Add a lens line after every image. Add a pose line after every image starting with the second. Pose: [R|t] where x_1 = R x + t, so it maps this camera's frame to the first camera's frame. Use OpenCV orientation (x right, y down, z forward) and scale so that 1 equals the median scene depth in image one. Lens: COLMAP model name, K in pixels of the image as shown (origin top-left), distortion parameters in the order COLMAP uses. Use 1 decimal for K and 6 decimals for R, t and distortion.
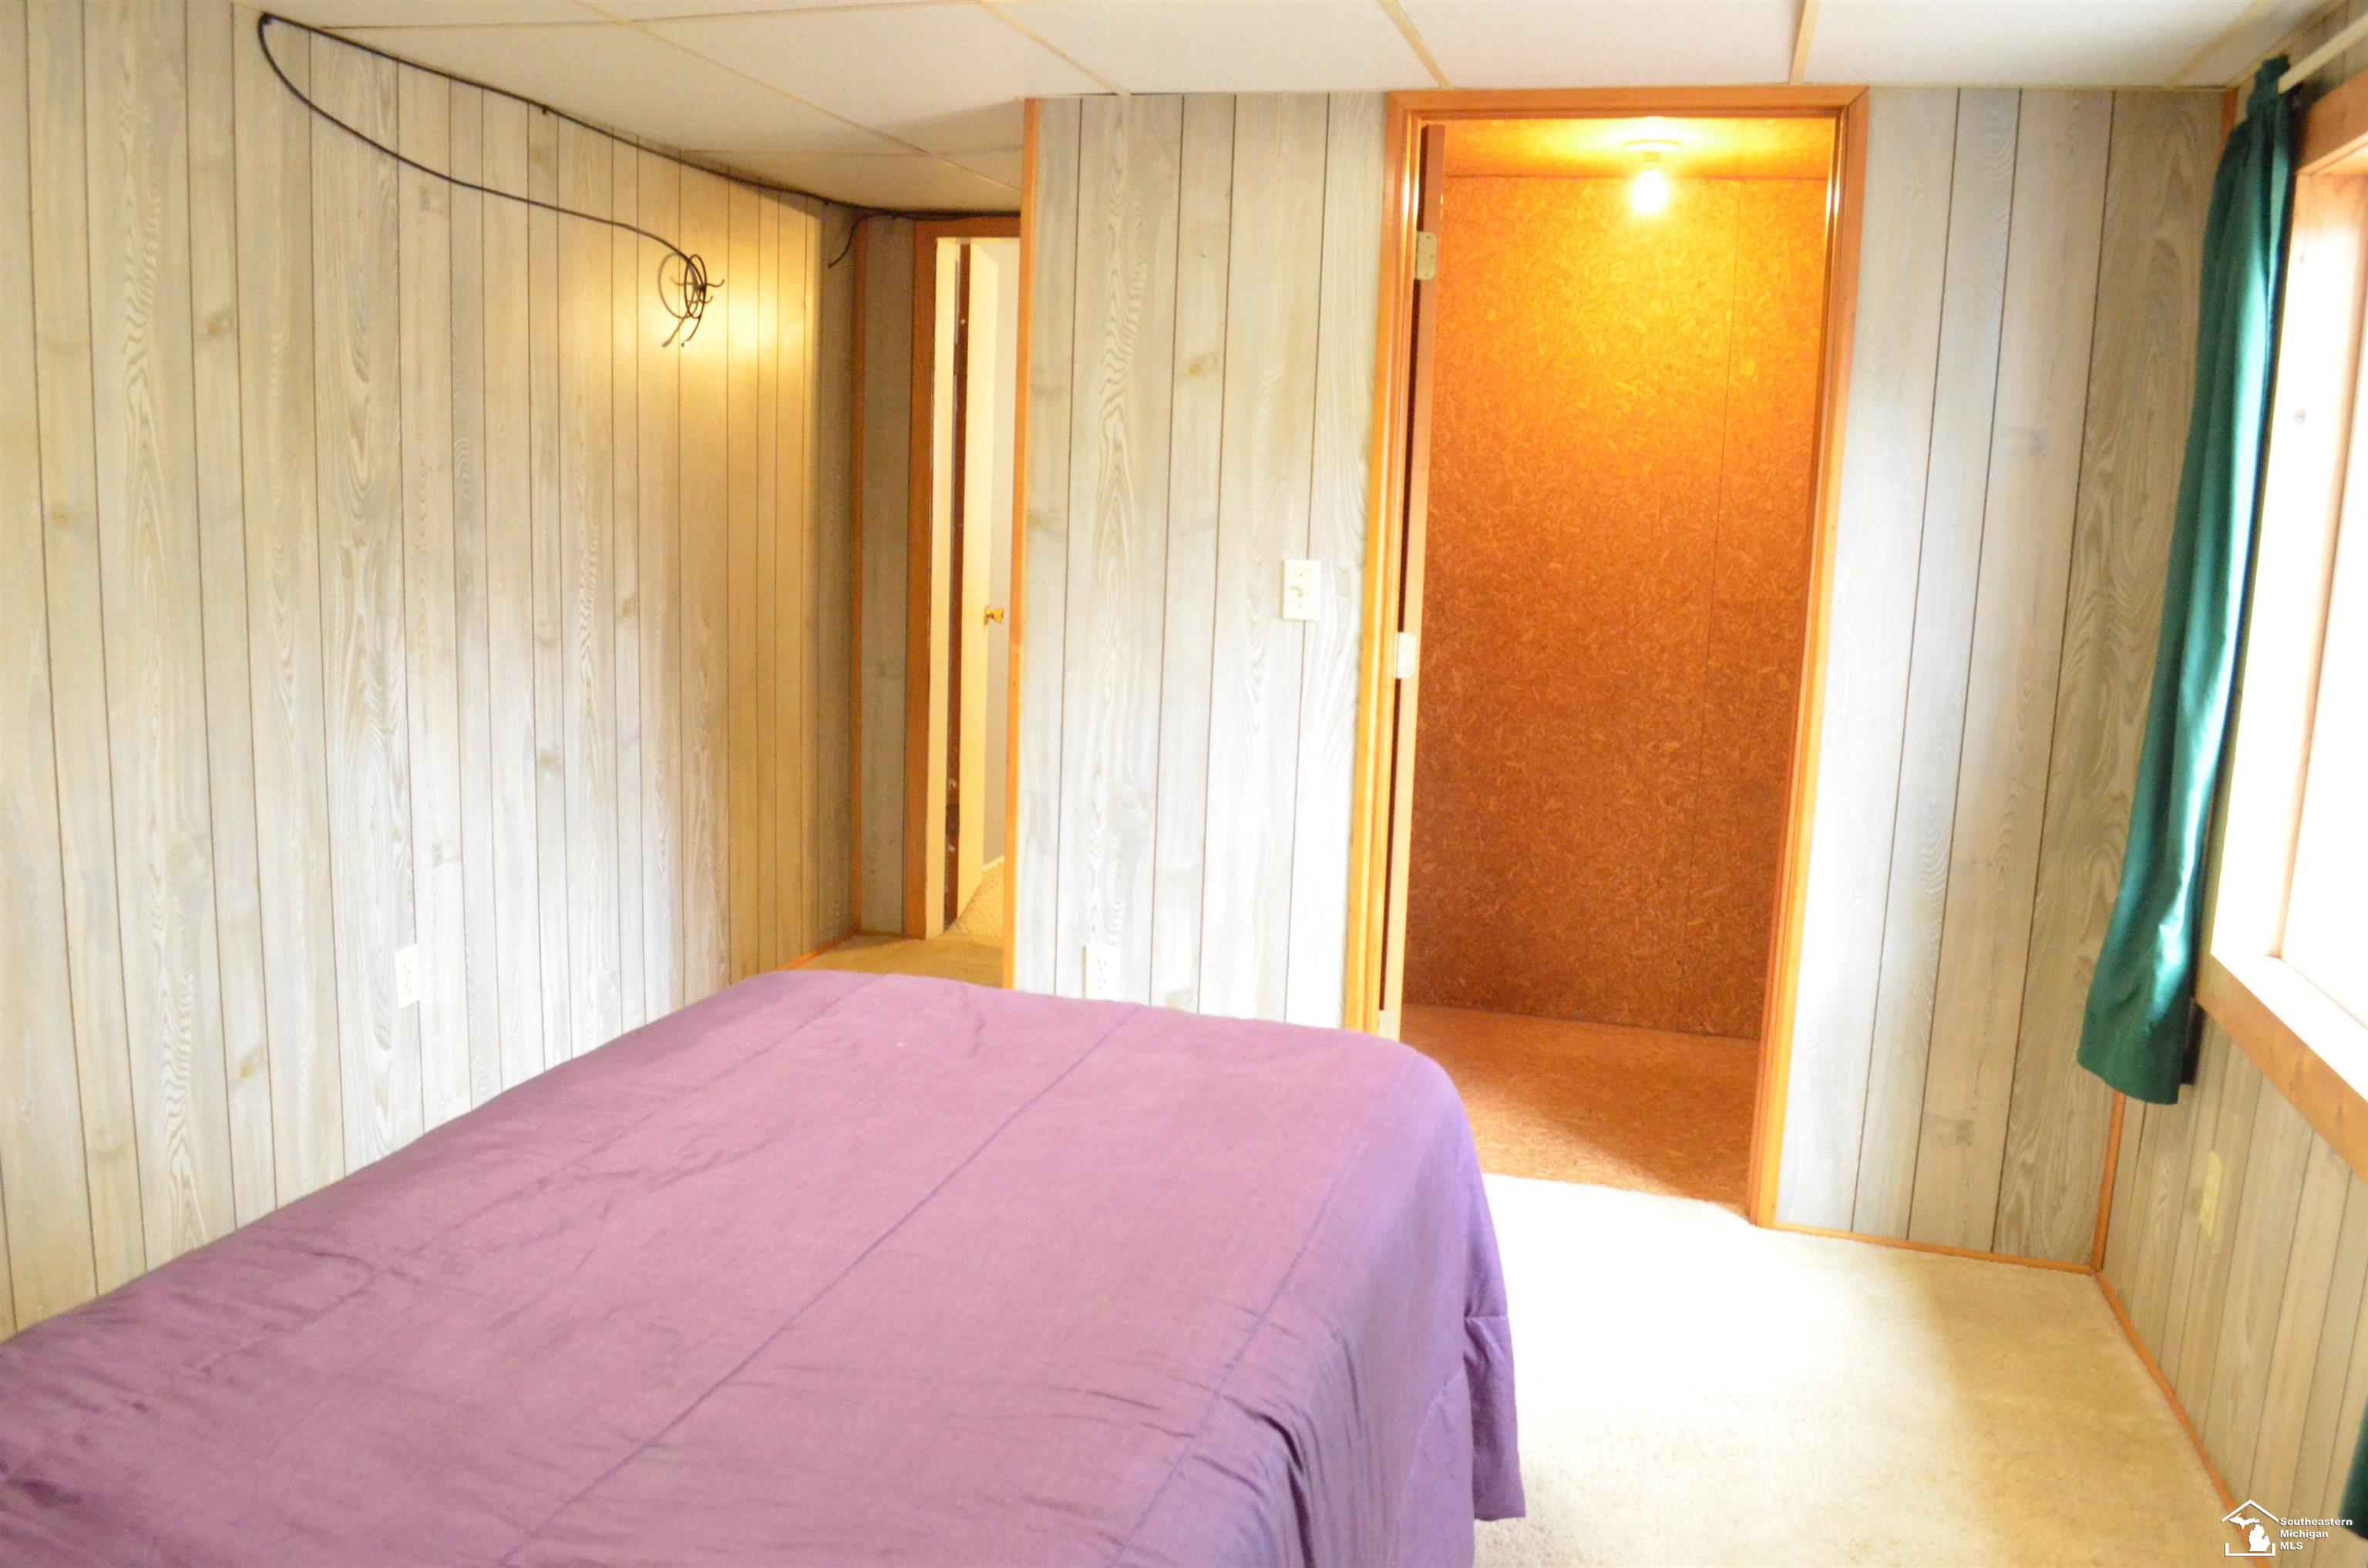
lens RADIAL K [[1876.1, 0, 1176.9], [0, 1876.1, 787.3], [0, 0, 1]] dist [-0.084629, 0.013725]
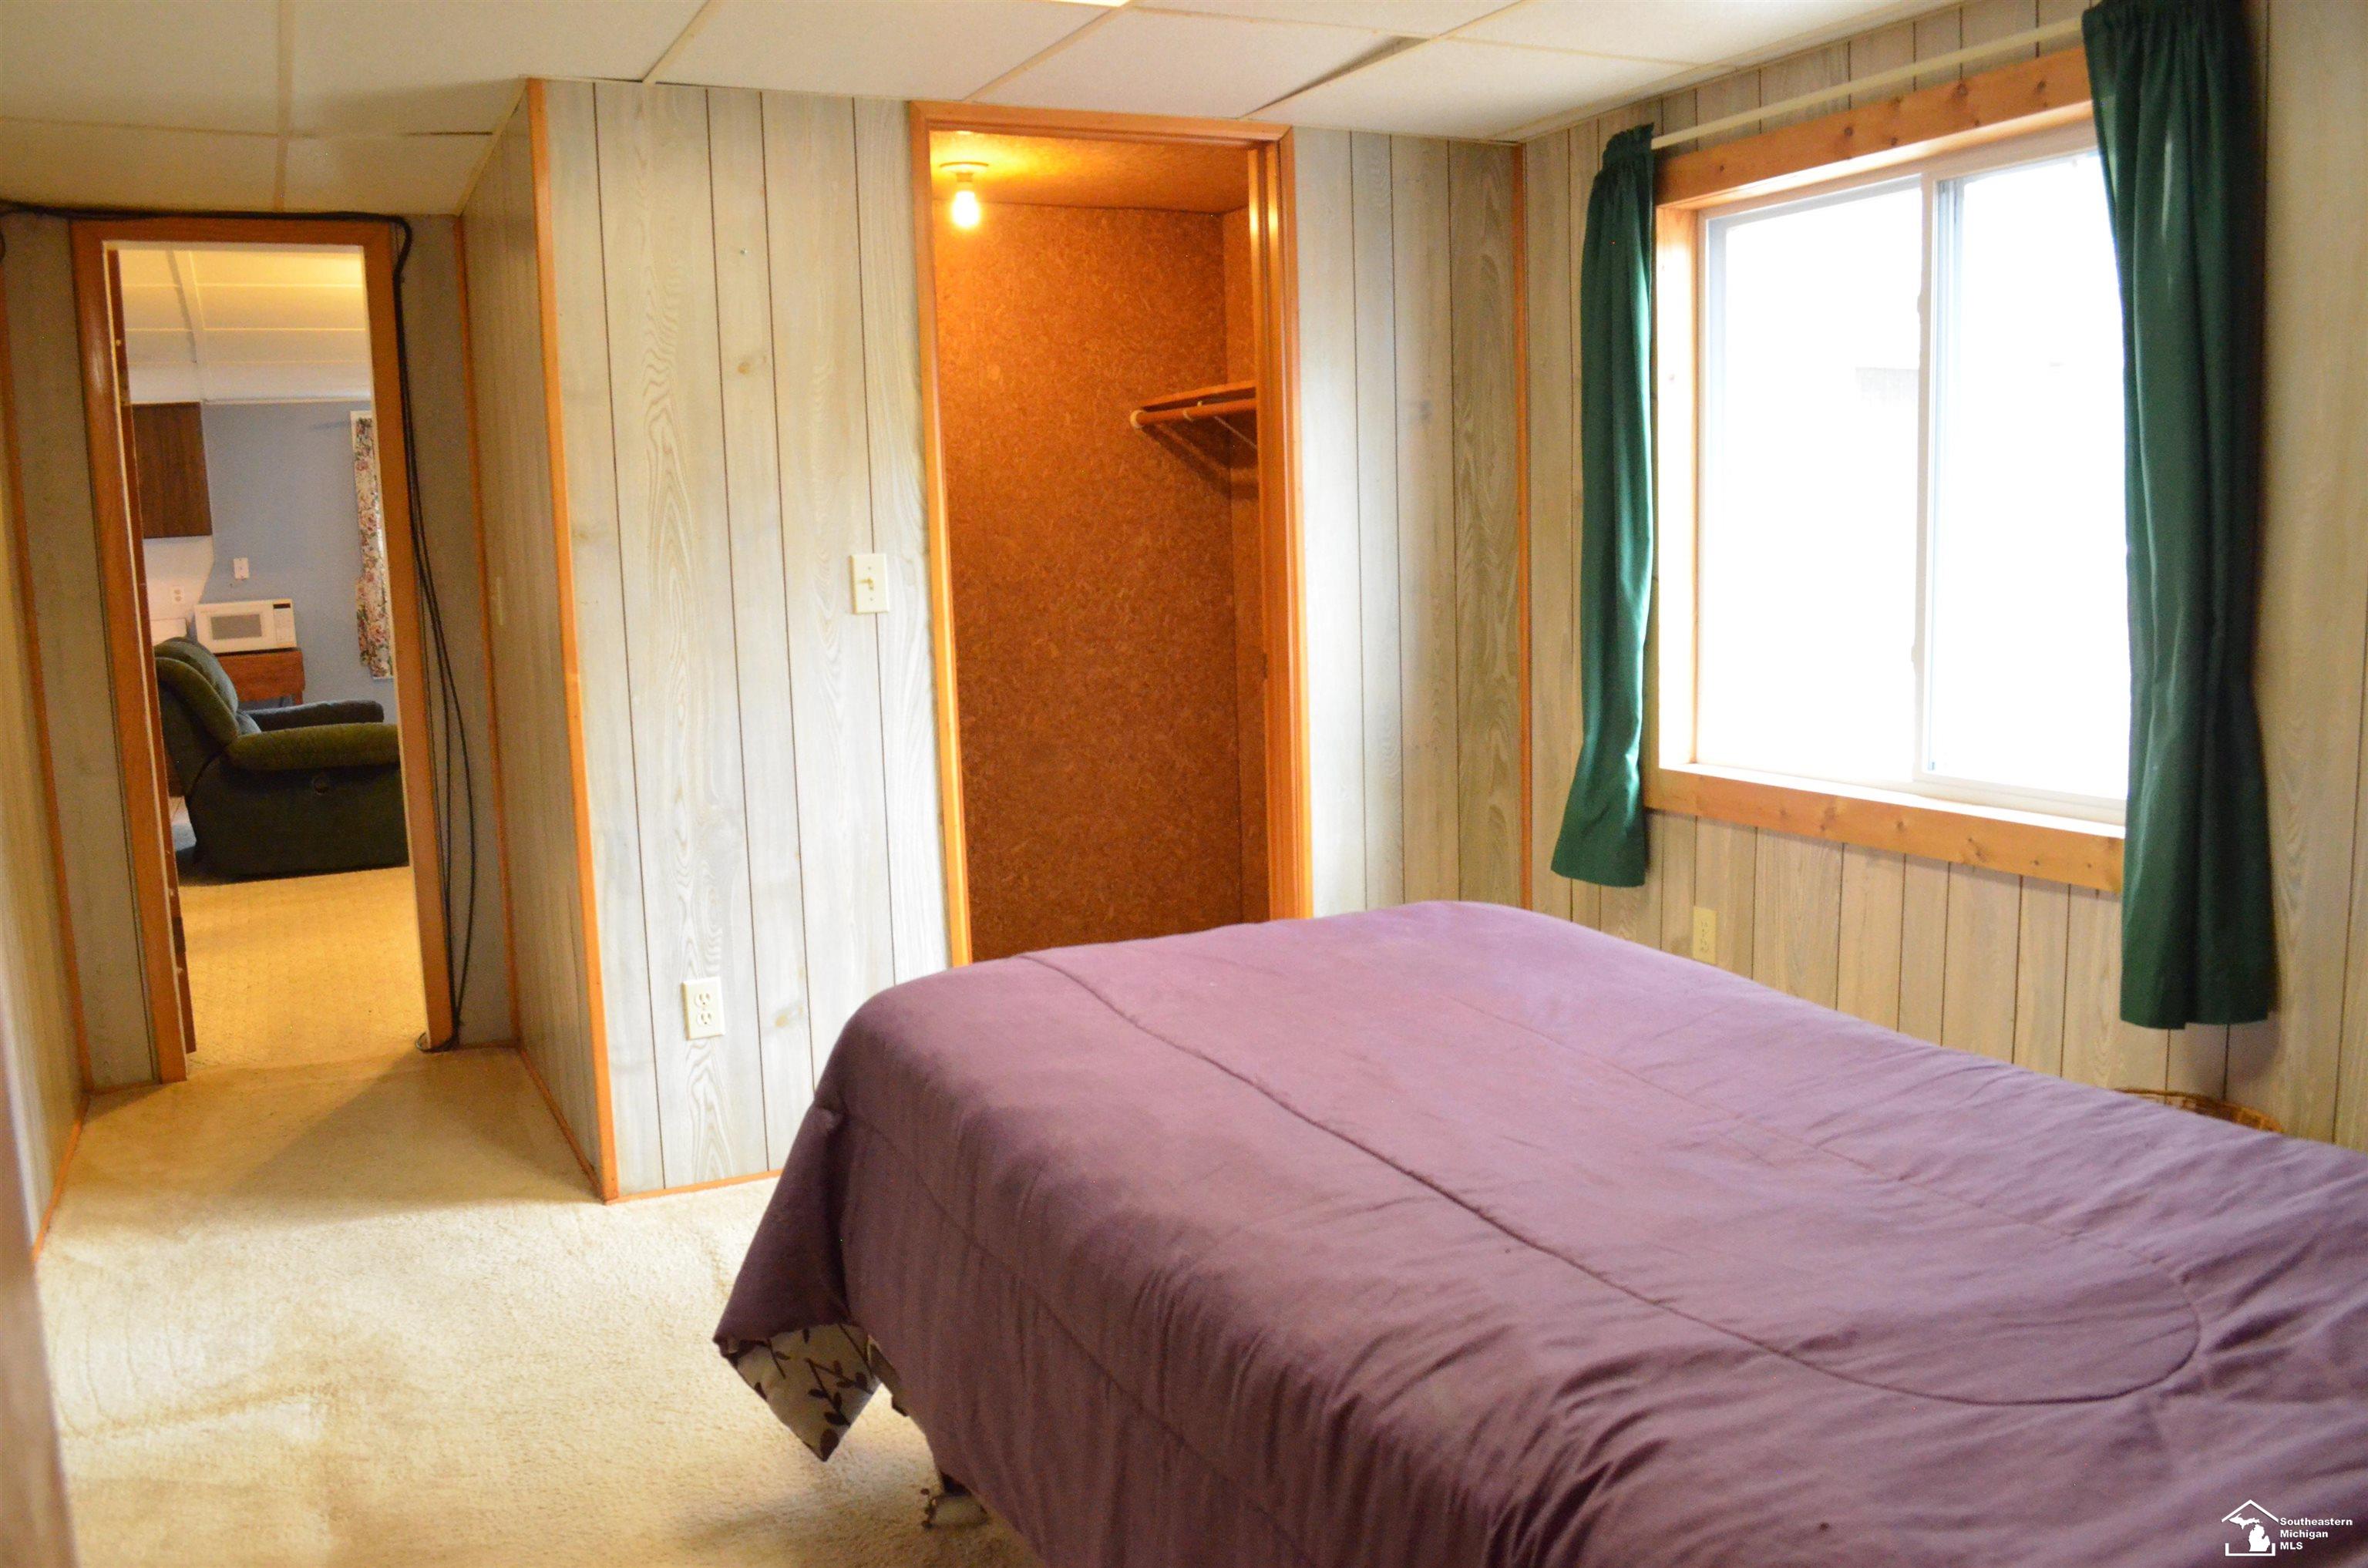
lens RADIAL K [[1876.1, 0, 1176.9], [0, 1876.1, 787.3], [0, 0, 1]] dist [-0.084629, 0.013725]
pose [[0.740816, -0.149757, 0.654801, -0.486289], [0.166451, 0.985354, 0.037040, -0.005982], [-0.650758, 0.081552, 0.754893, 0.133702]]
